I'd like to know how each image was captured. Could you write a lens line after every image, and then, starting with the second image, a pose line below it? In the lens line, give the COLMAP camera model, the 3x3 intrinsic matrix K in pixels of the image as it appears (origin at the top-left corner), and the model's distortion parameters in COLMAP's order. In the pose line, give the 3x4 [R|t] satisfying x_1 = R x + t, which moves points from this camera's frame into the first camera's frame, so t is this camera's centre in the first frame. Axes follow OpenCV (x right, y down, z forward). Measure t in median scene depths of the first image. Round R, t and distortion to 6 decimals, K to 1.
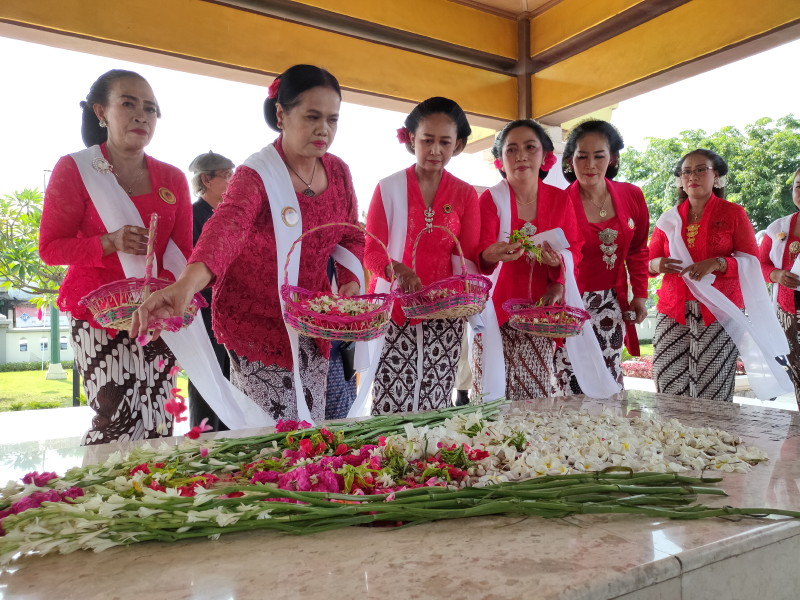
lens RADIAL K [[625.4, 0, 409.9], [0, 625.4, 302.3], [0, 0, 1]] dist [0.027957, -0.016971]
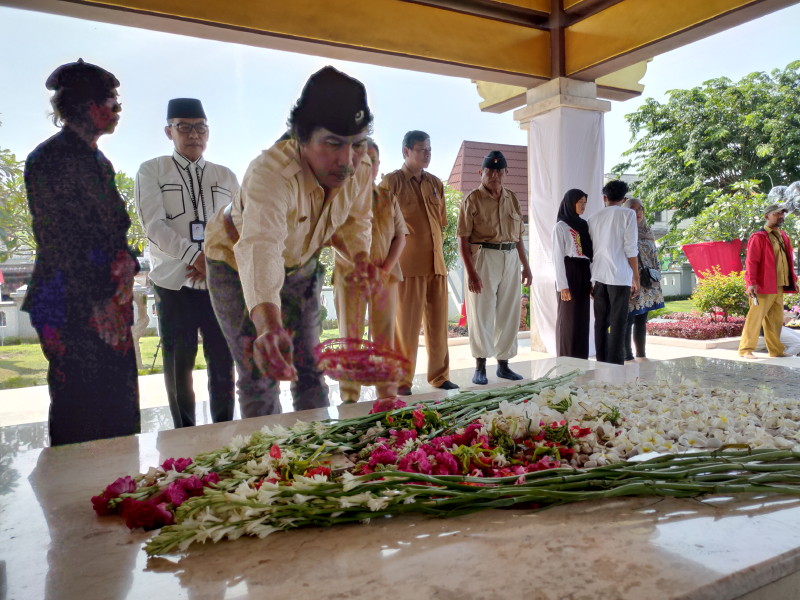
lens RADIAL K [[625.4, 0, 401.3], [0, 625.4, 306.5], [0, 0, 1]] dist [0.027957, -0.016971]
pose [[0.999338, -0.022483, -0.028604, -0.169006], [0.024467, 0.997174, 0.071028, -0.044873], [0.026927, -0.071681, 0.997064, -0.012866]]
